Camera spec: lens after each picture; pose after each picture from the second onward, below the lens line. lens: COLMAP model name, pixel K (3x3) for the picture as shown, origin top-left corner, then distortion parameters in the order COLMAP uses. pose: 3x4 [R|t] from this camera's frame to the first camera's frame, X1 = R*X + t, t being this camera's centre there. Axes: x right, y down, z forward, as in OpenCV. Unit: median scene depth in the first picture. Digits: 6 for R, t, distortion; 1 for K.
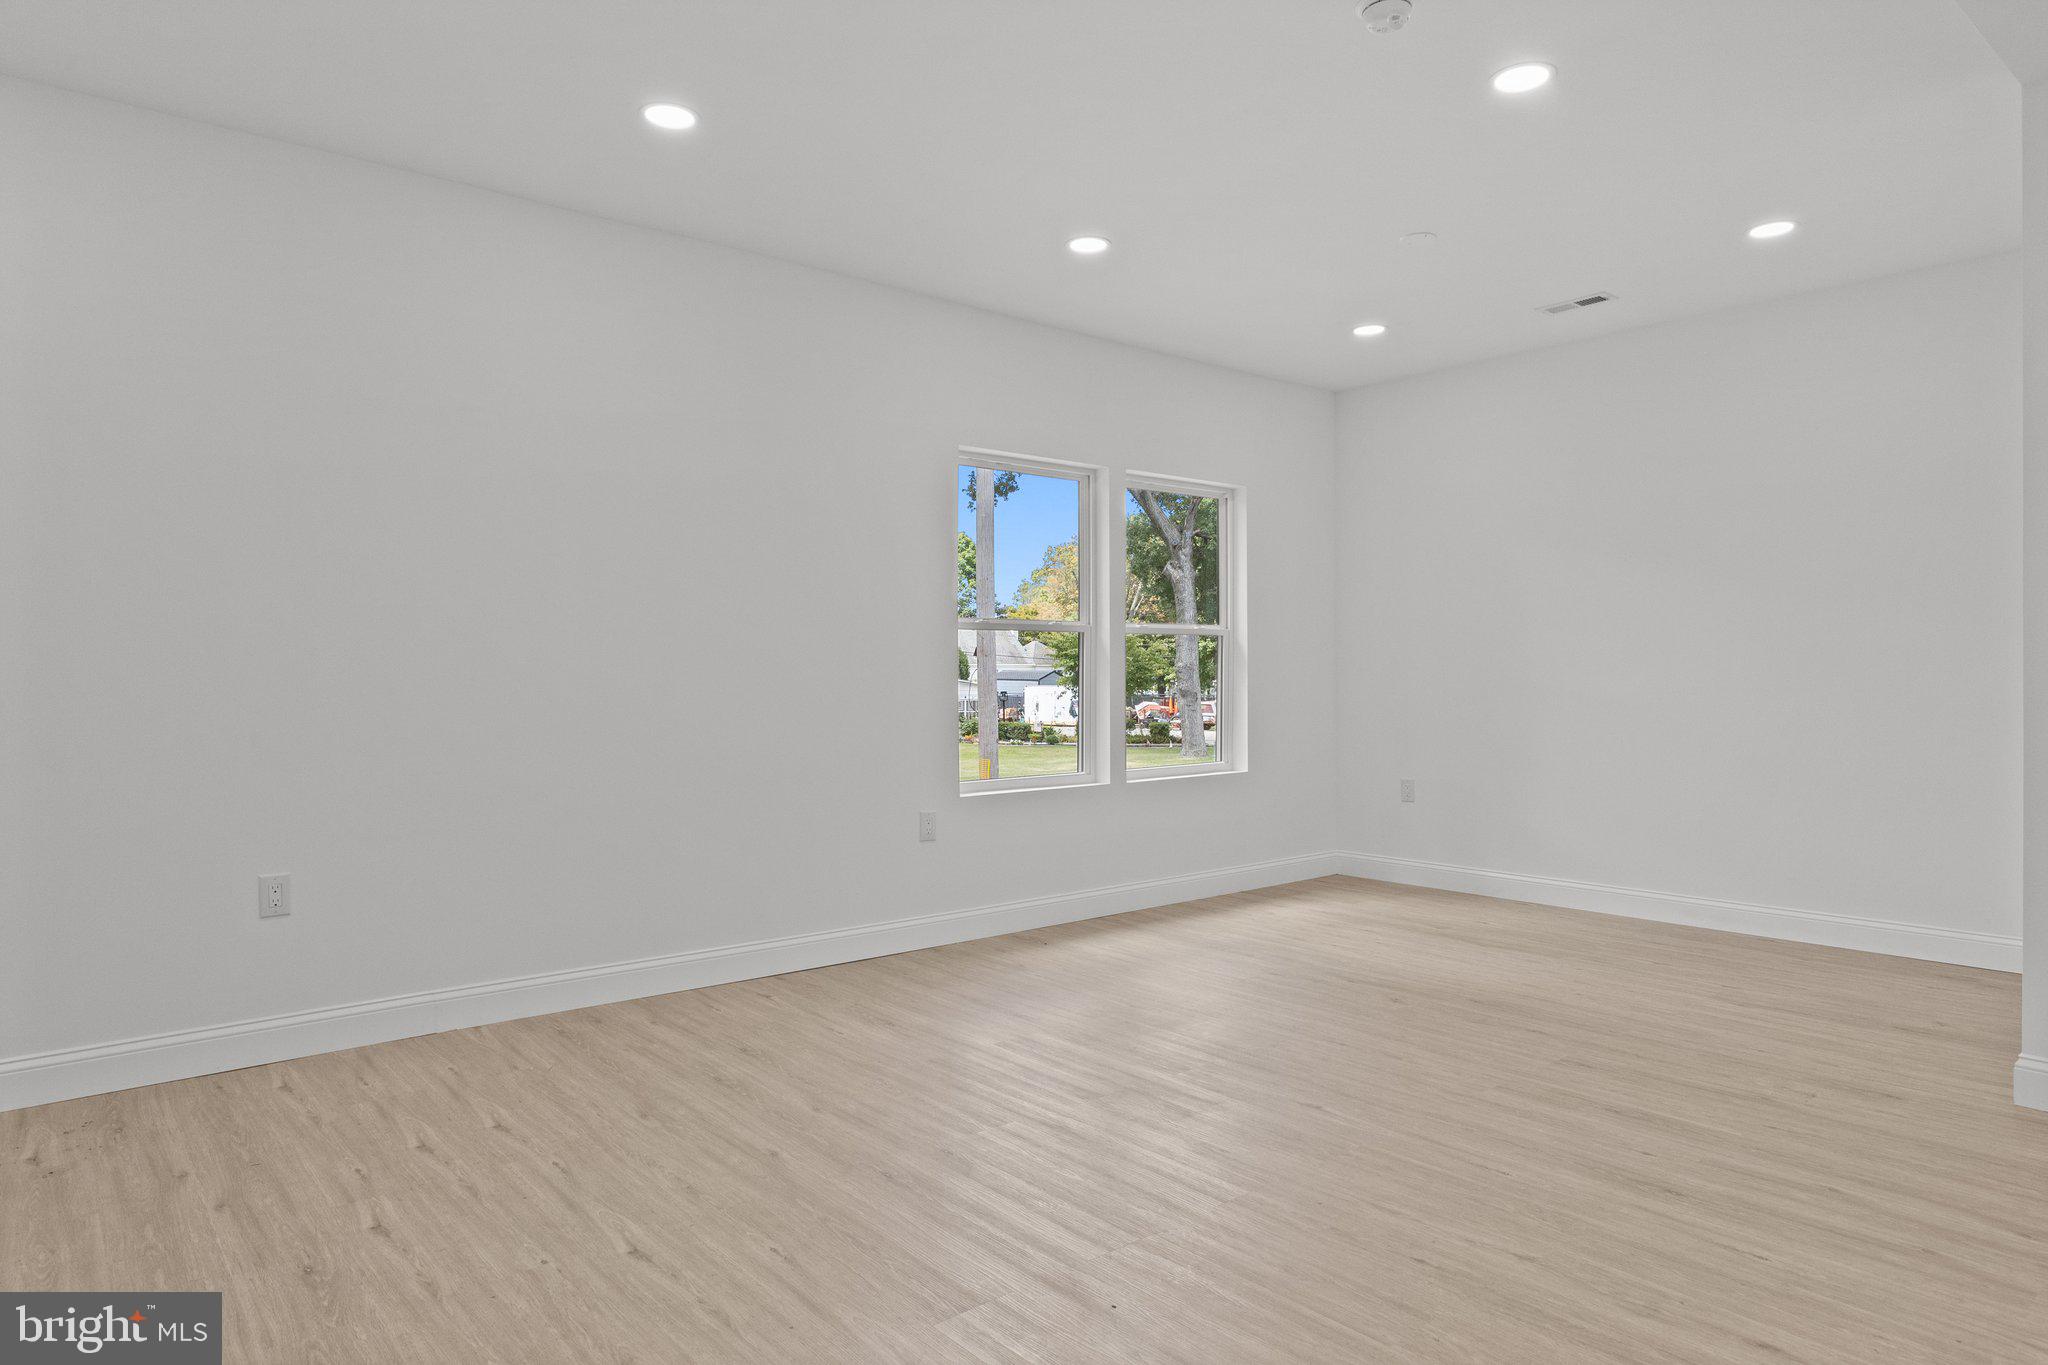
lens RADIAL K [[1225.9, 0, 1017.9], [0, 1225.9, 613.1], [0, 0, 1]] dist [-0.000551, -0.002714]
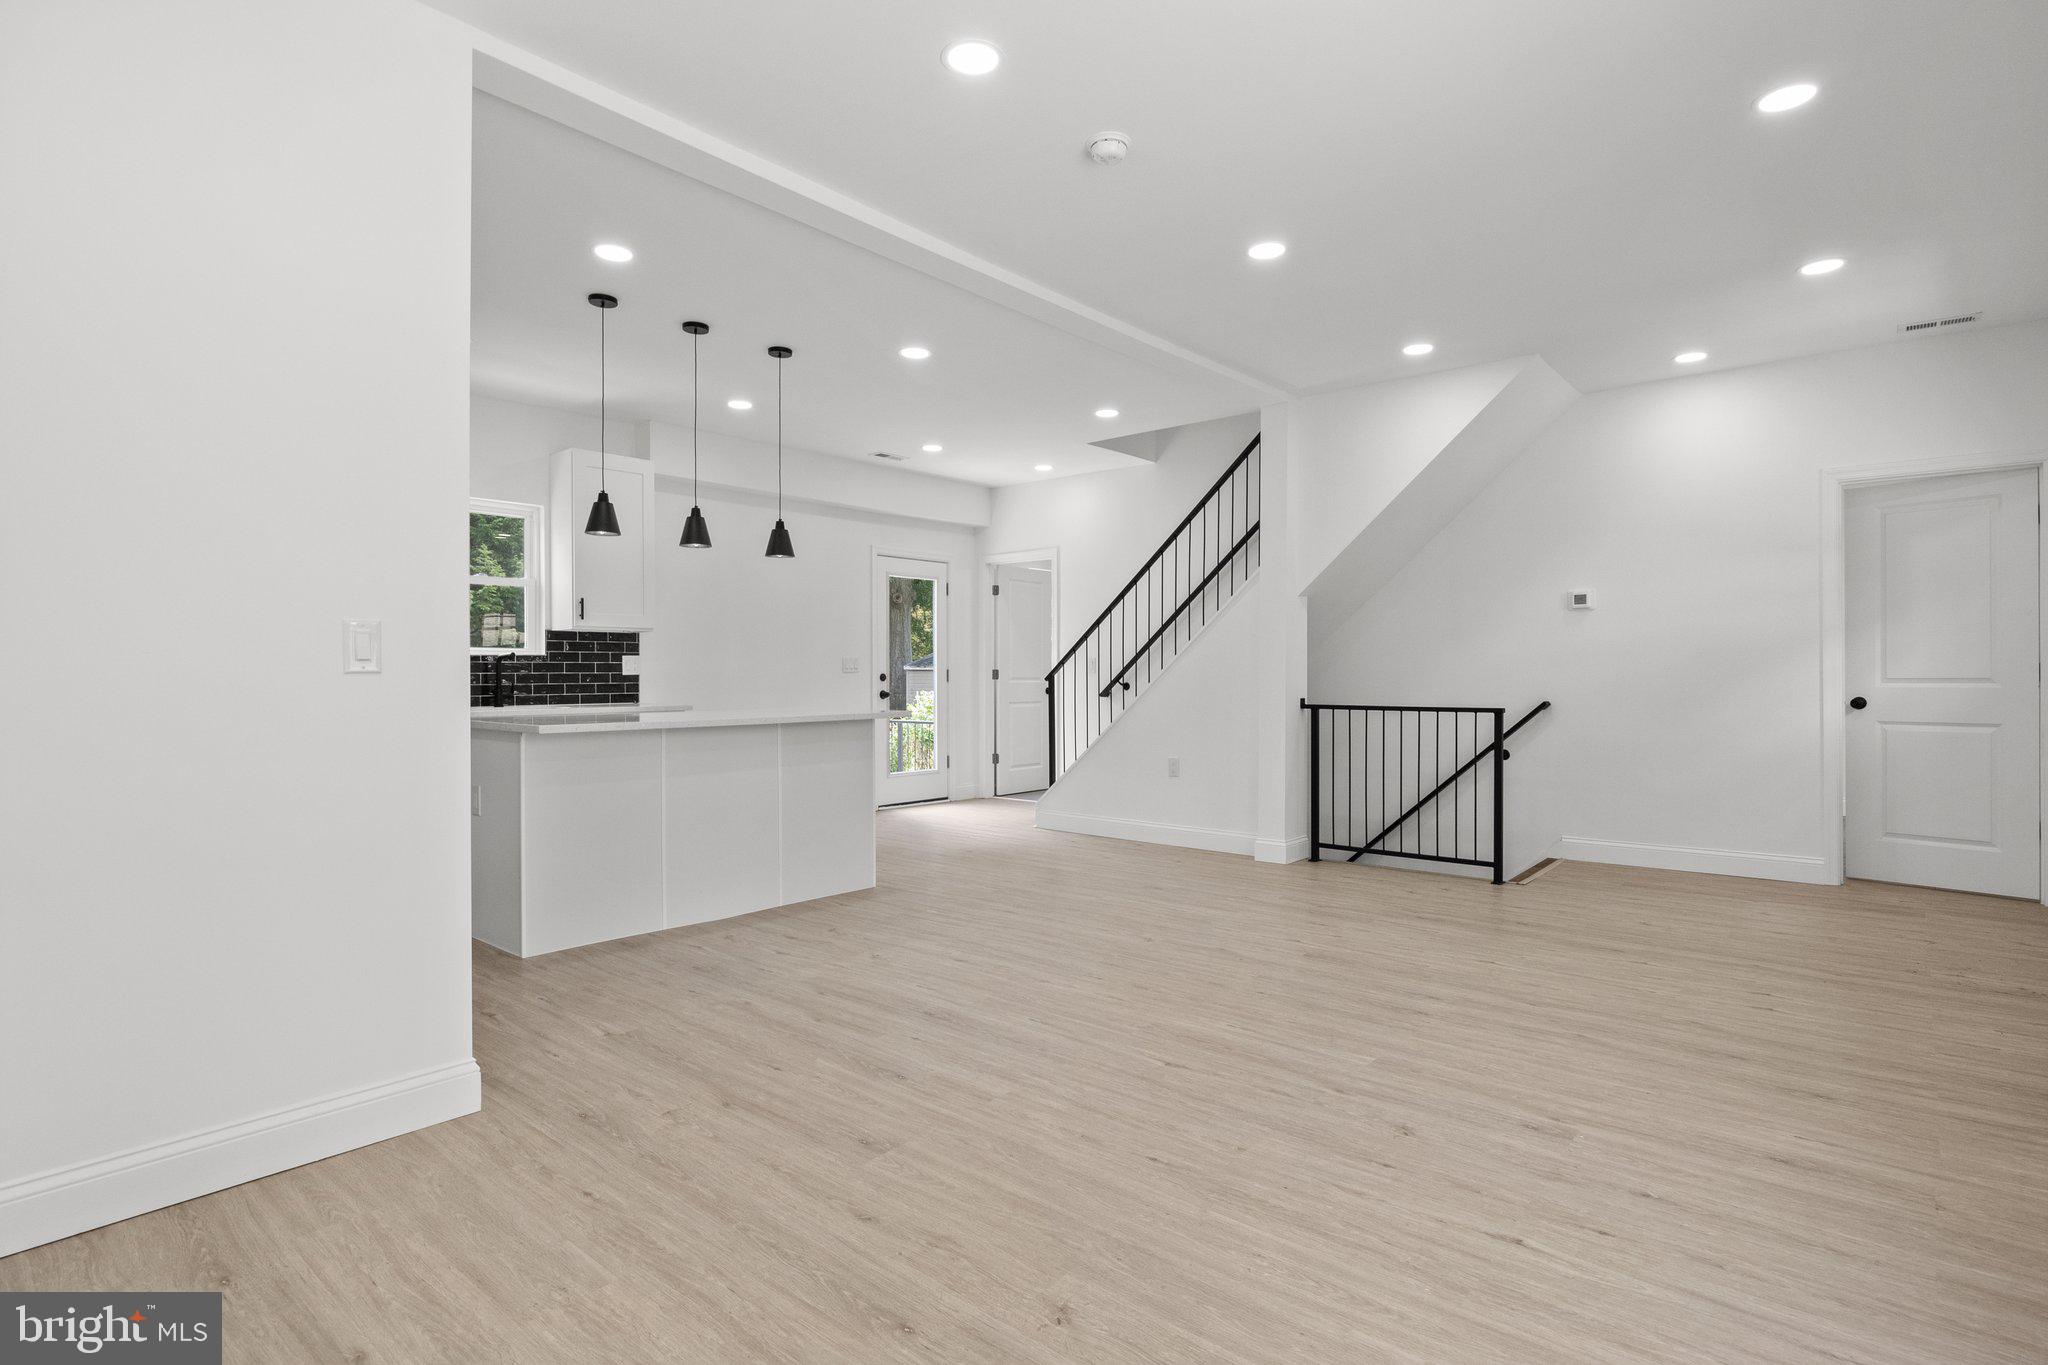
lens RADIAL K [[1014.5, 0, 1002.2], [0, 1014.5, 693.0], [0, 0, 1]] dist [-0.020803, -0.001711]
pose [[-0.990004, 0.010309, -0.140665, 0.516362], [0.014162, 0.999551, -0.026414, 0.095591], [0.140330, -0.028142, -0.989705, 1.886048]]
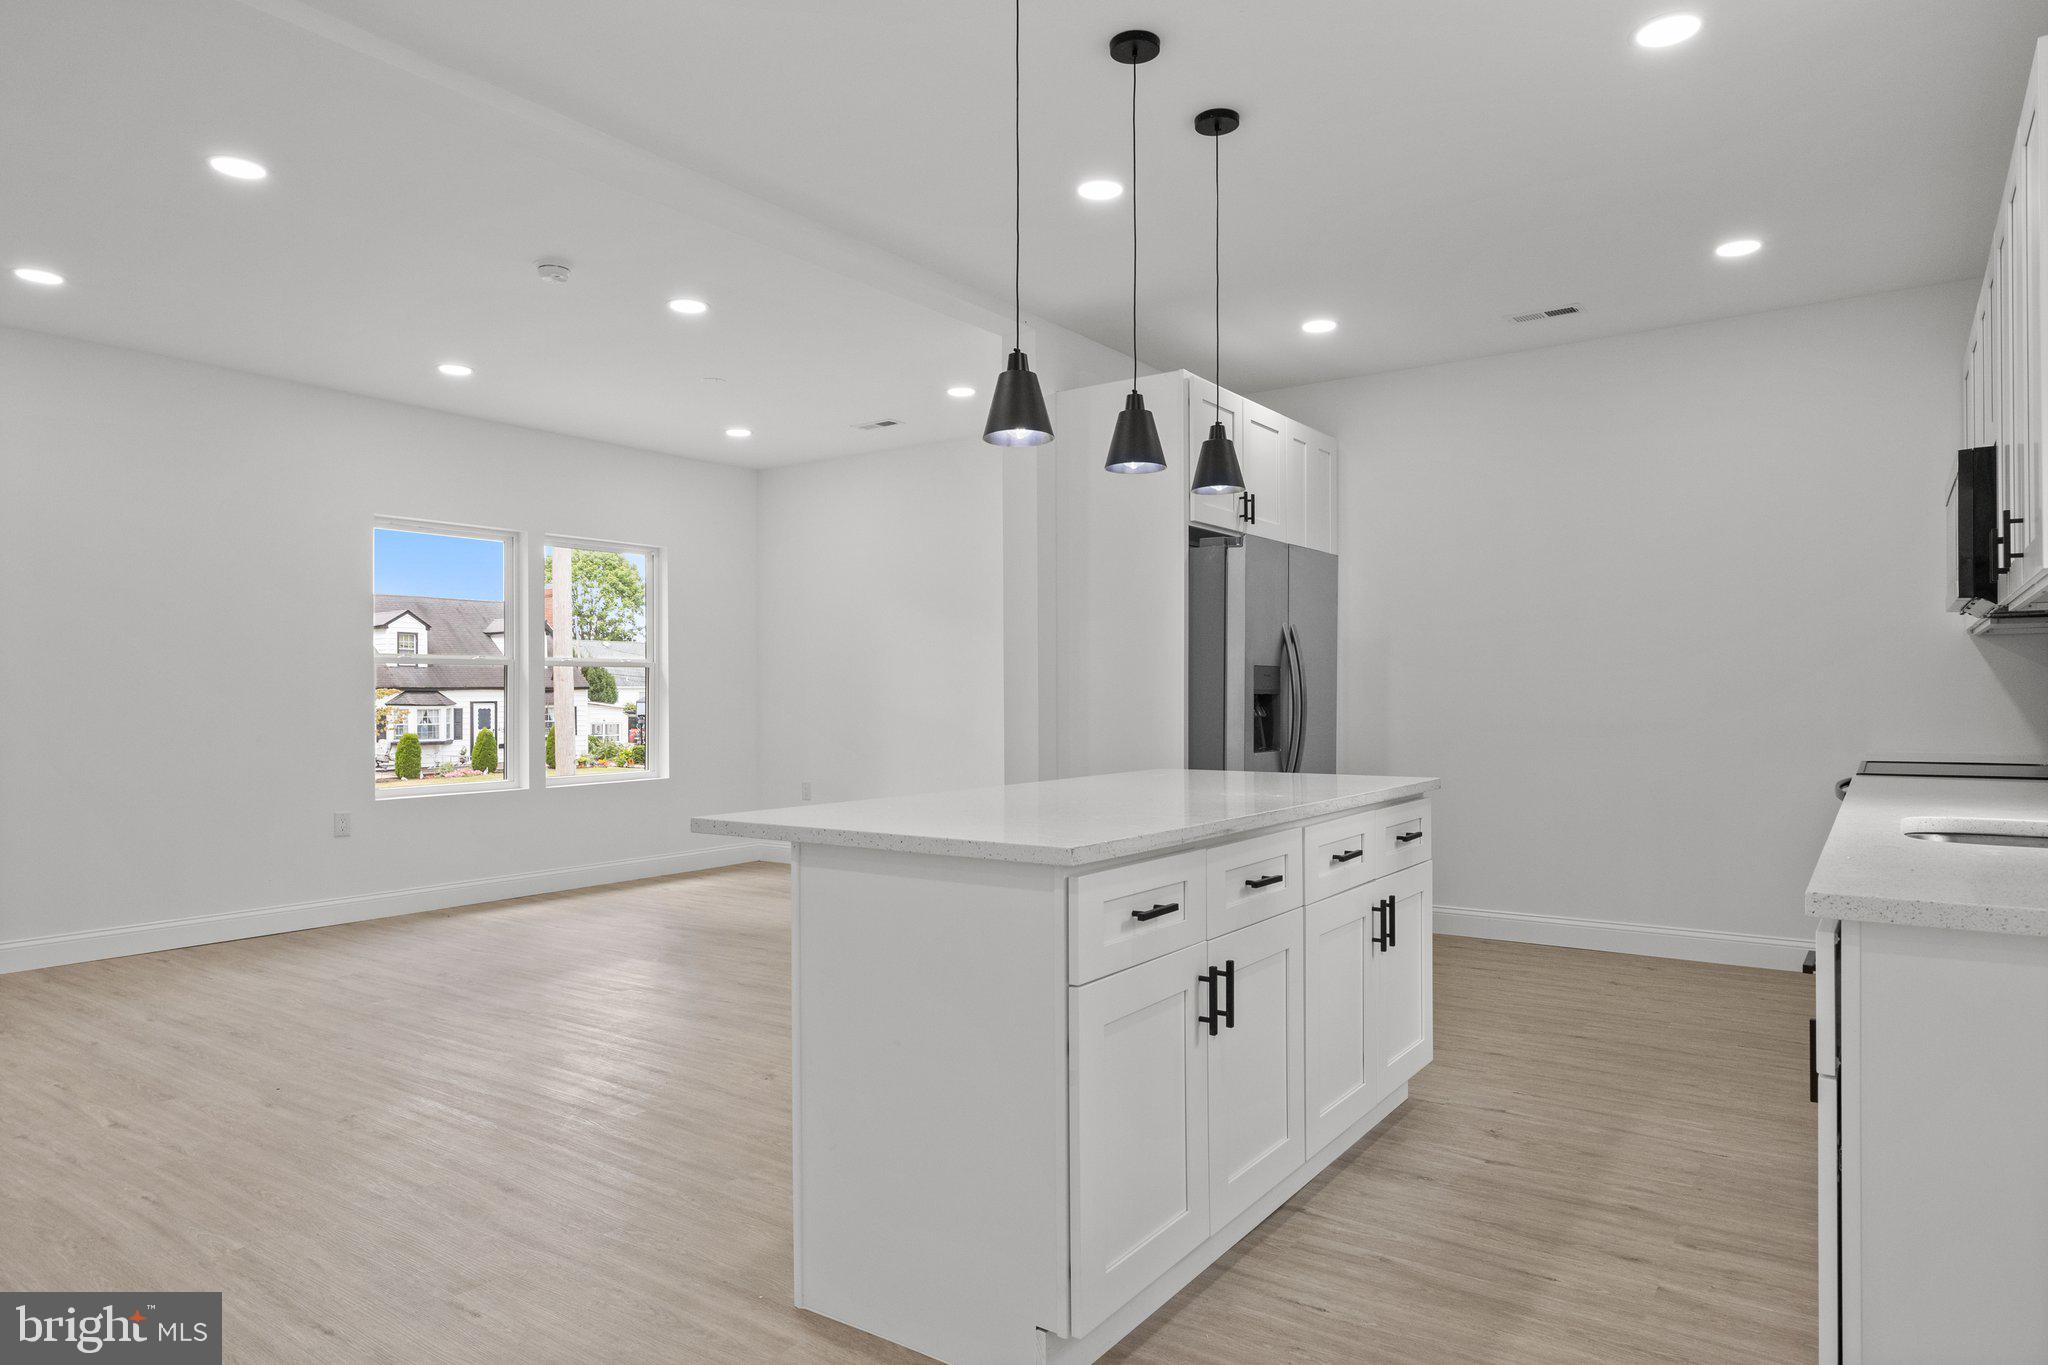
lens RADIAL K [[1225.9, 0, 1052.1], [0, 1225.9, 703.1], [0, 0, 1]] dist [-0.000551, -0.002714]
pose [[0.960459, -0.000950, 0.278420, 0.427334], [-0.014703, 0.998426, 0.054129, -0.038852], [-0.278033, -0.056082, 0.958933, -0.580958]]
